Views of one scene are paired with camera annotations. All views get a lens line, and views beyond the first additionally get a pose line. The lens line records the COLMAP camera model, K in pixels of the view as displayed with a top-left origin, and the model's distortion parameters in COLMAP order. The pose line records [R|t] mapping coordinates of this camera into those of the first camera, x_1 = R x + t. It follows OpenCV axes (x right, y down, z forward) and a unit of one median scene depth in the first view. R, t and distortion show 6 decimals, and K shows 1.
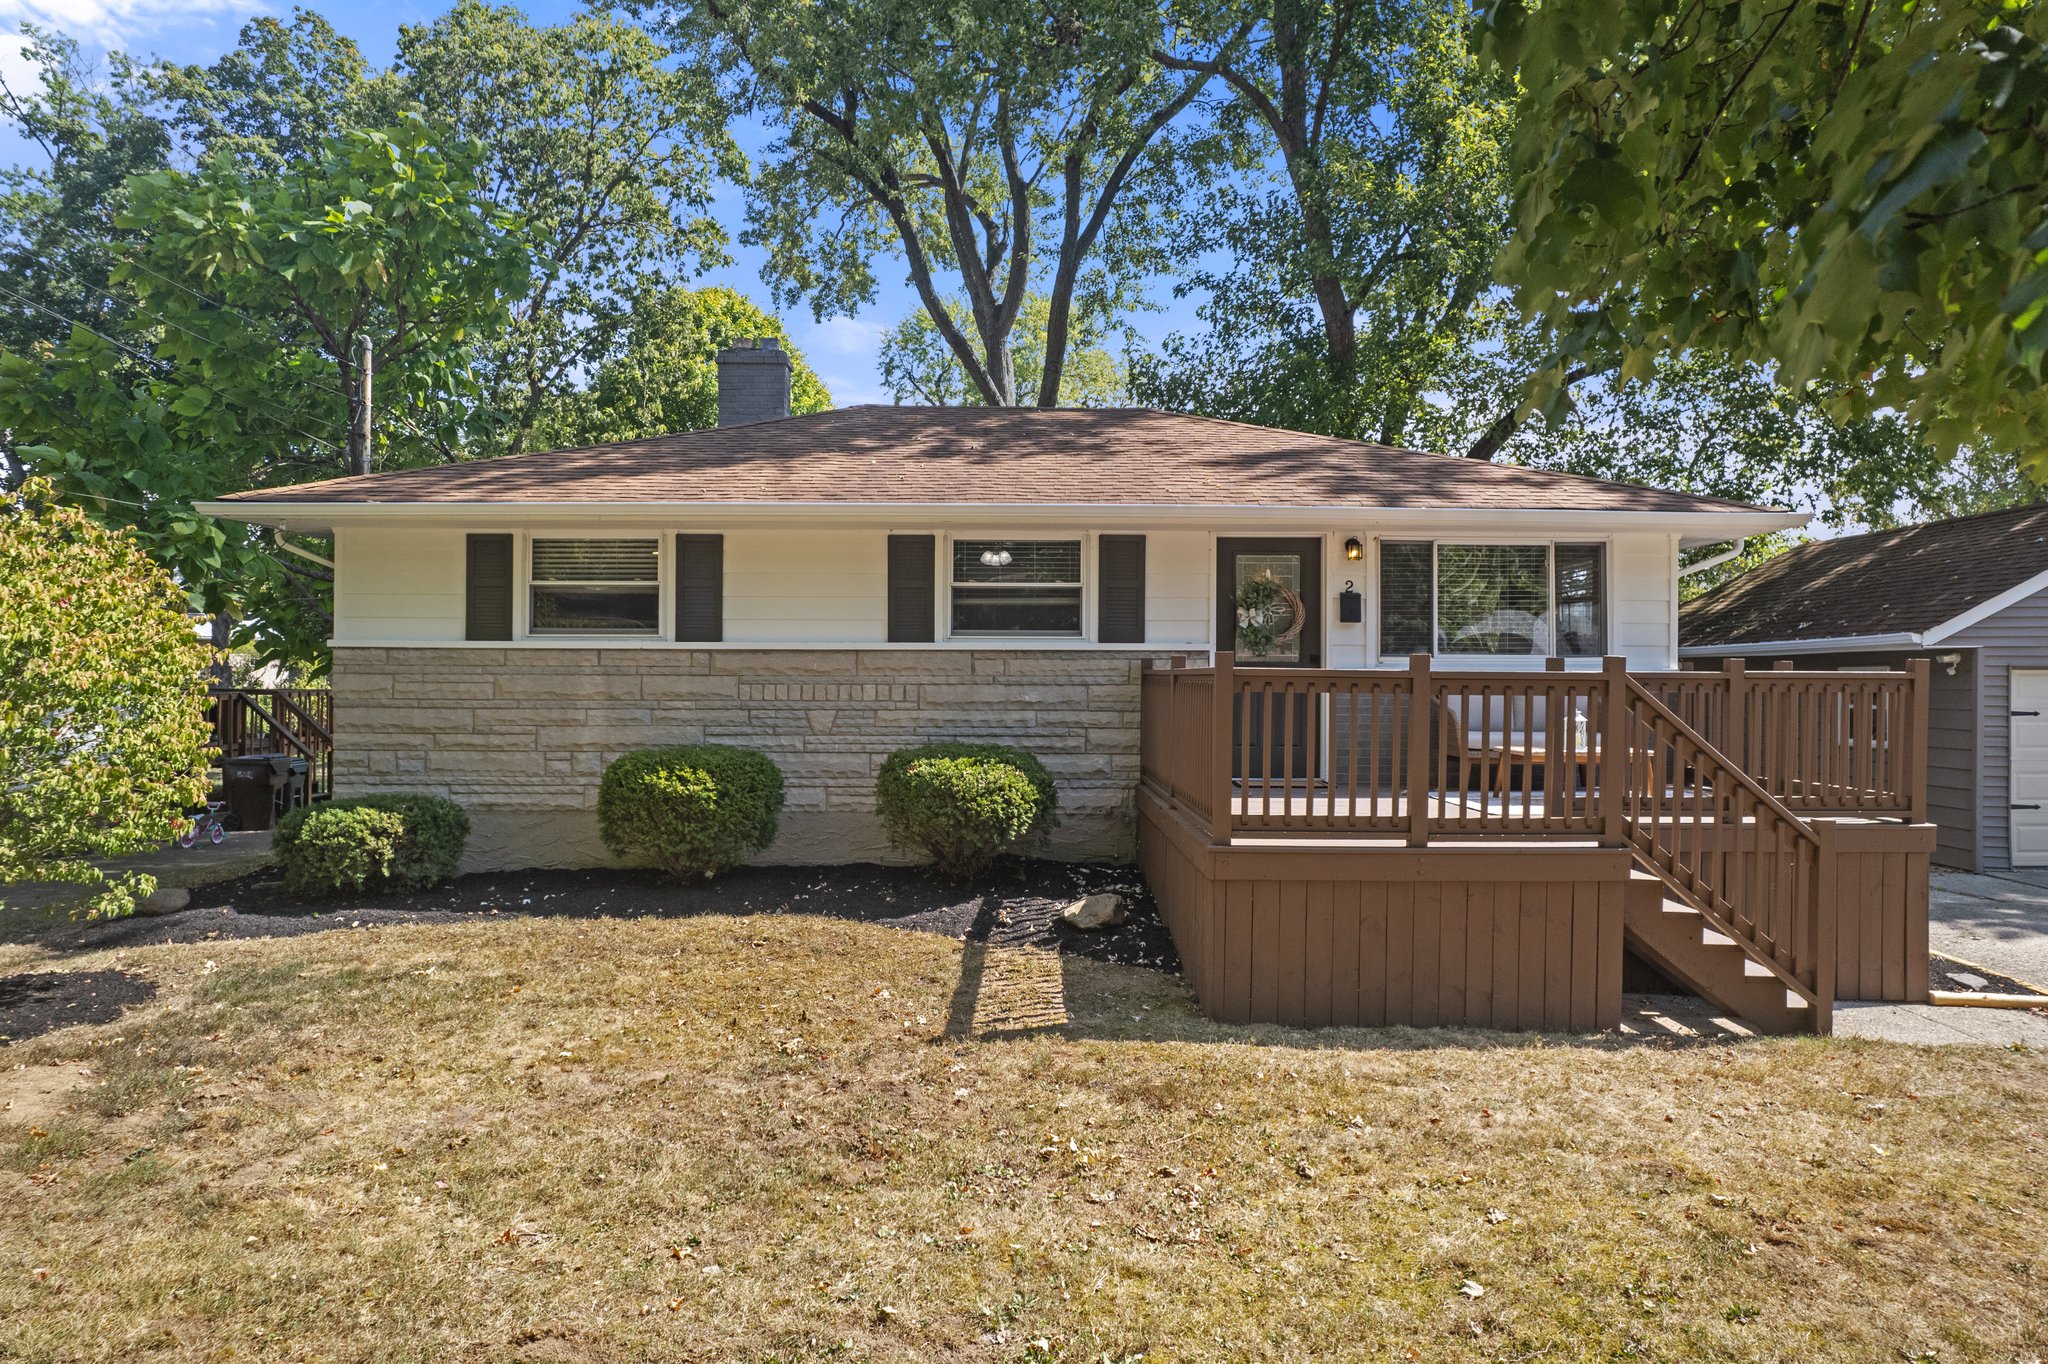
lens RADIAL K [[1340.1, 0, 1024.0], [0, 1340.1, 682.0], [0, 0, 1]] dist [-0.029780, 0.002207]
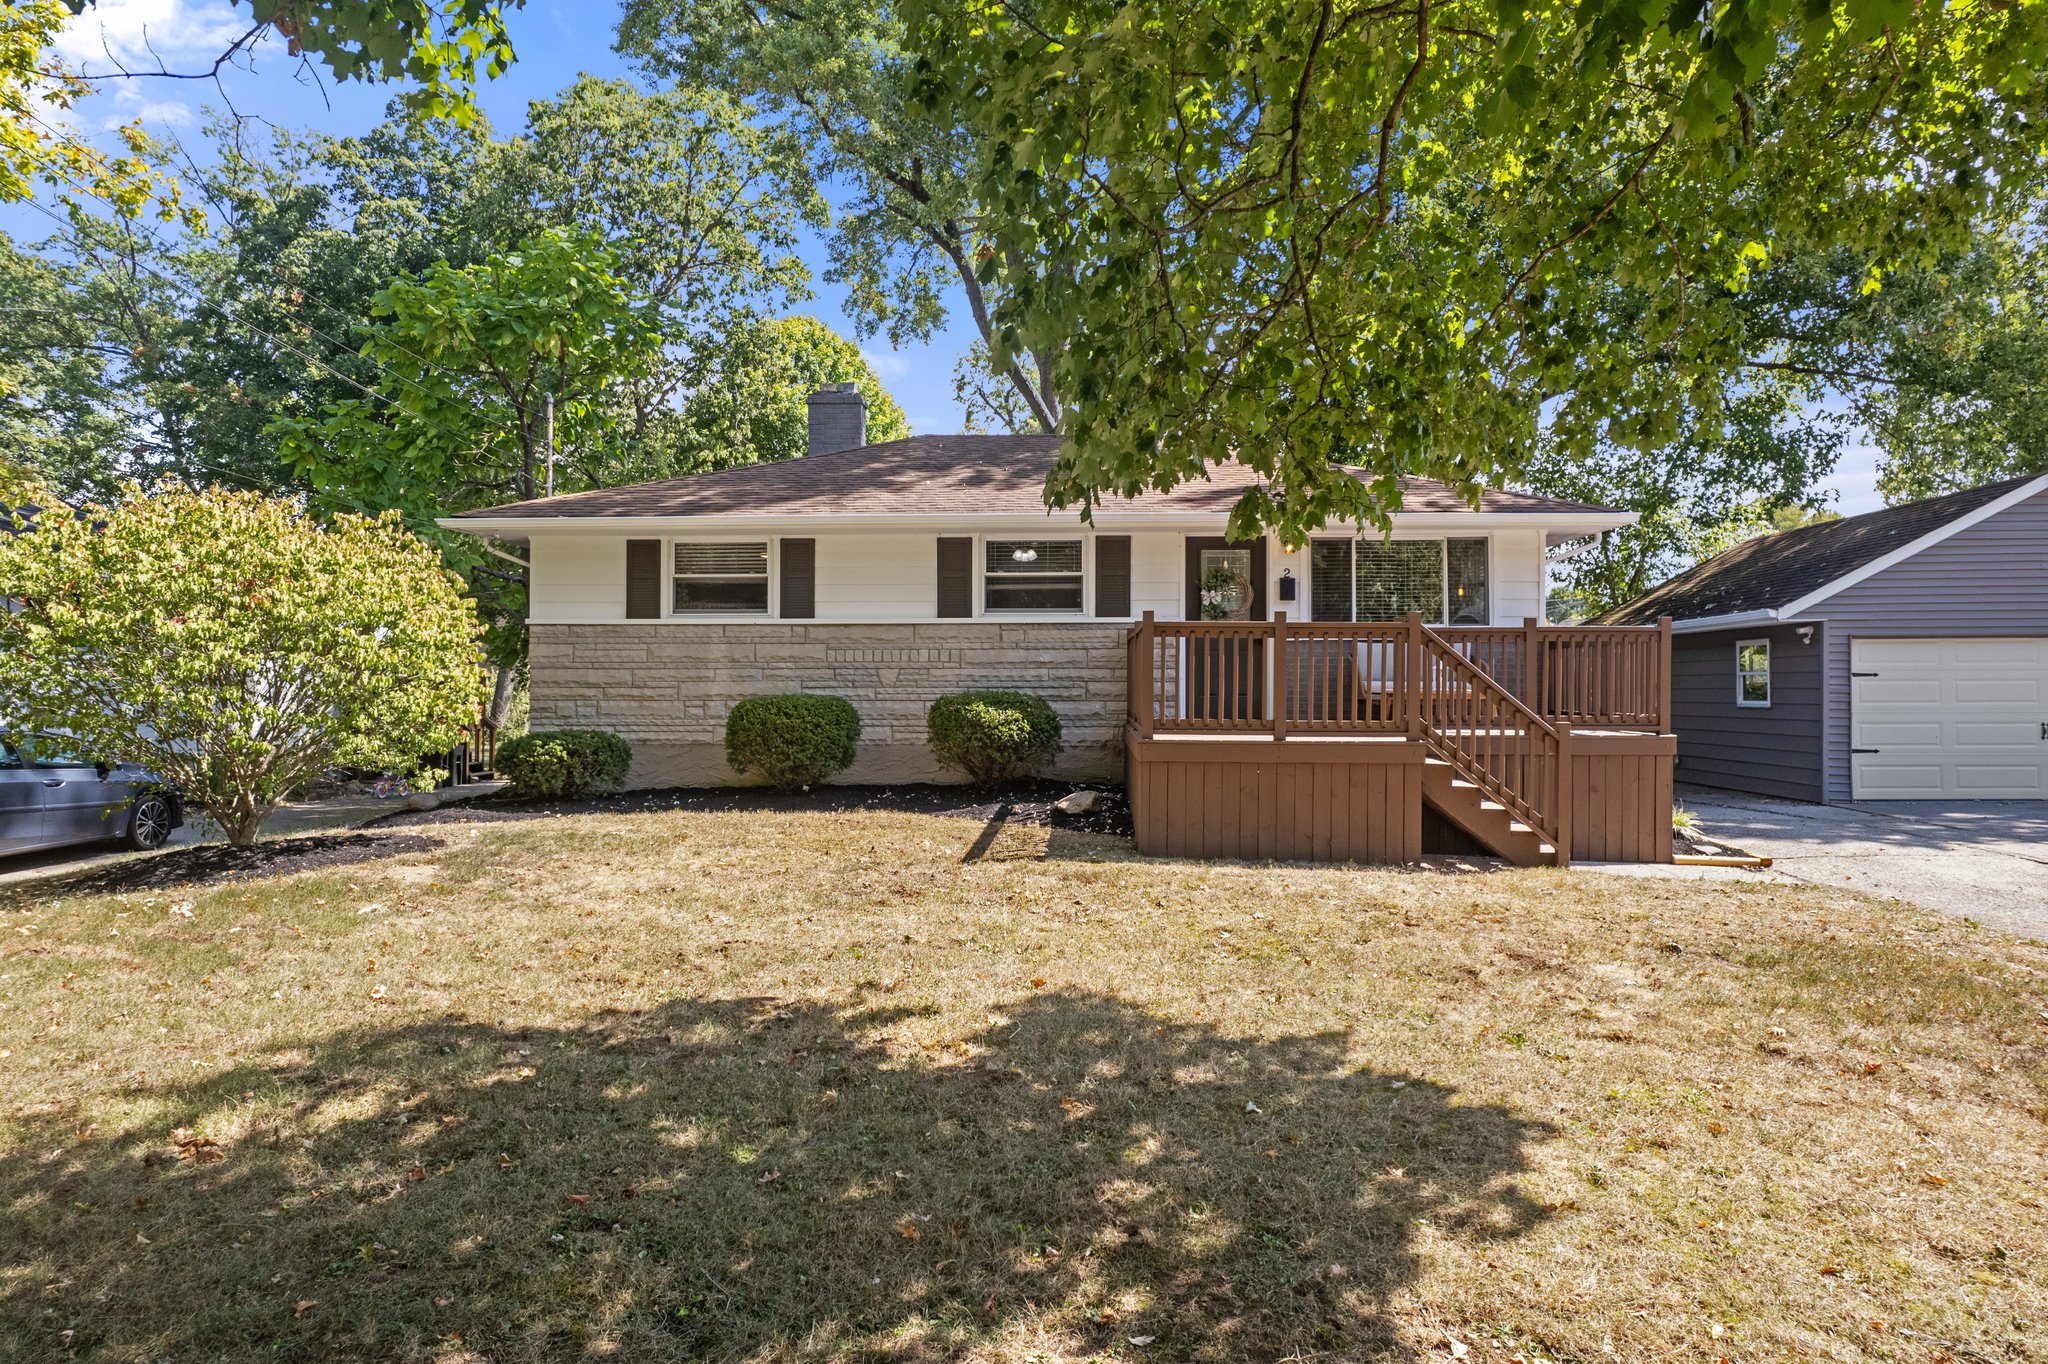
lens RADIAL K [[1365.0, 0, 1024.0], [0, 1365.0, 682.0], [0, 0, 1]] dist [-0.040766, 0.000845]
pose [[0.998175, -0.004148, -0.060251, 0.054671], [0.003688, 0.999963, -0.007756, 0.037318], [0.060281, 0.007520, 0.998153, -0.289917]]
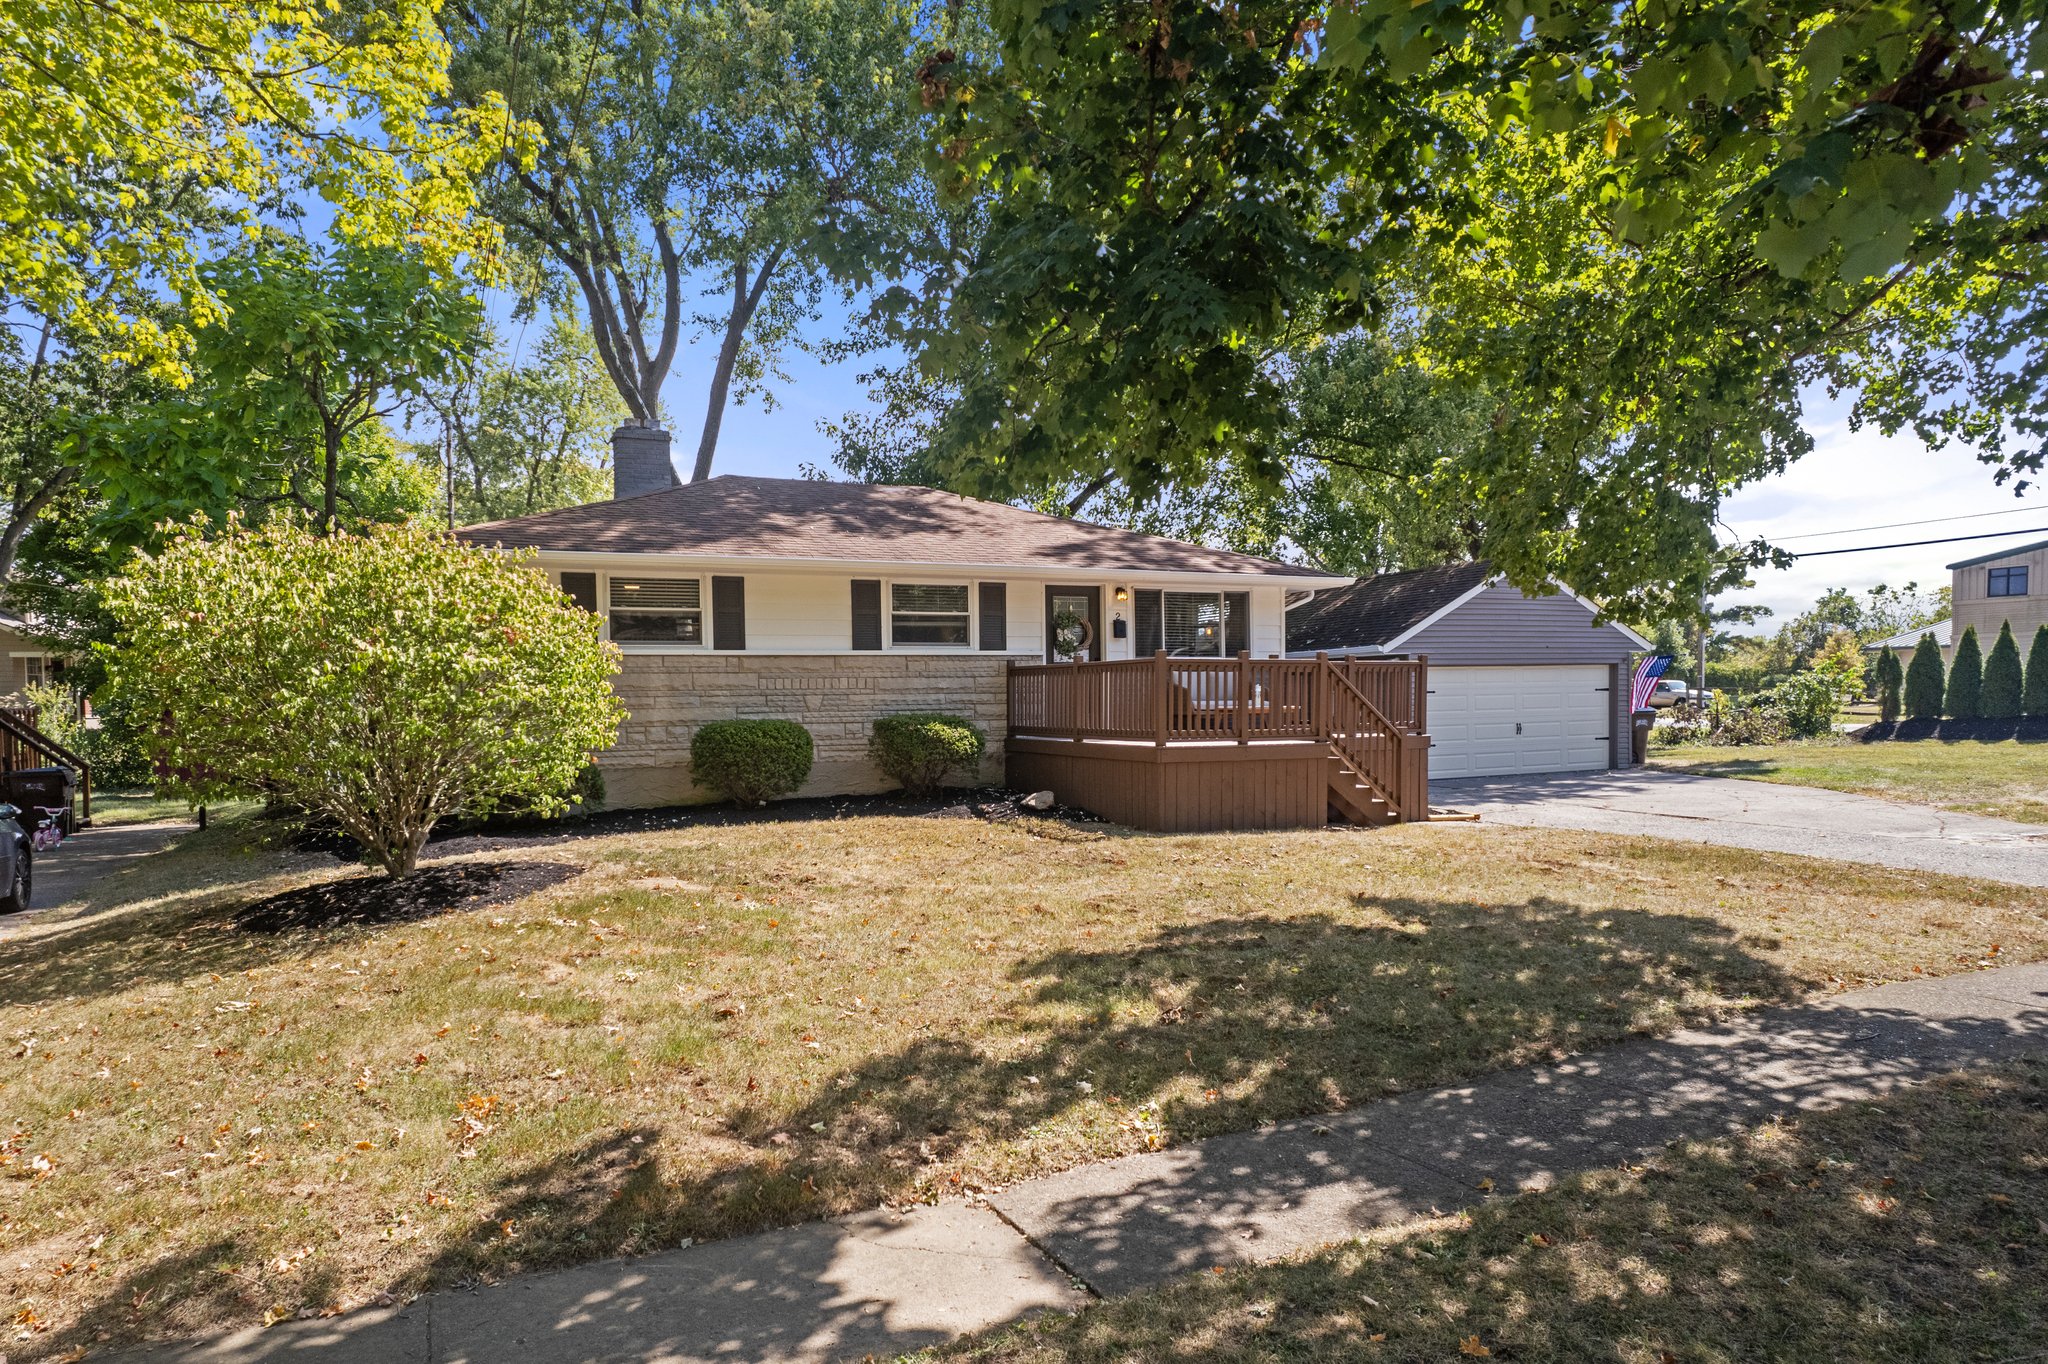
lens RADIAL K [[1402.1, 0, 1017.0], [0, 1402.1, 781.7], [0, 0, 1]] dist [-0.009399, -0.001168]
pose [[0.906752, -0.040423, 0.419723, -0.504306], [0.019496, 0.998349, 0.054030, 0.030990], [-0.421214, -0.040809, 0.906043, -0.439894]]
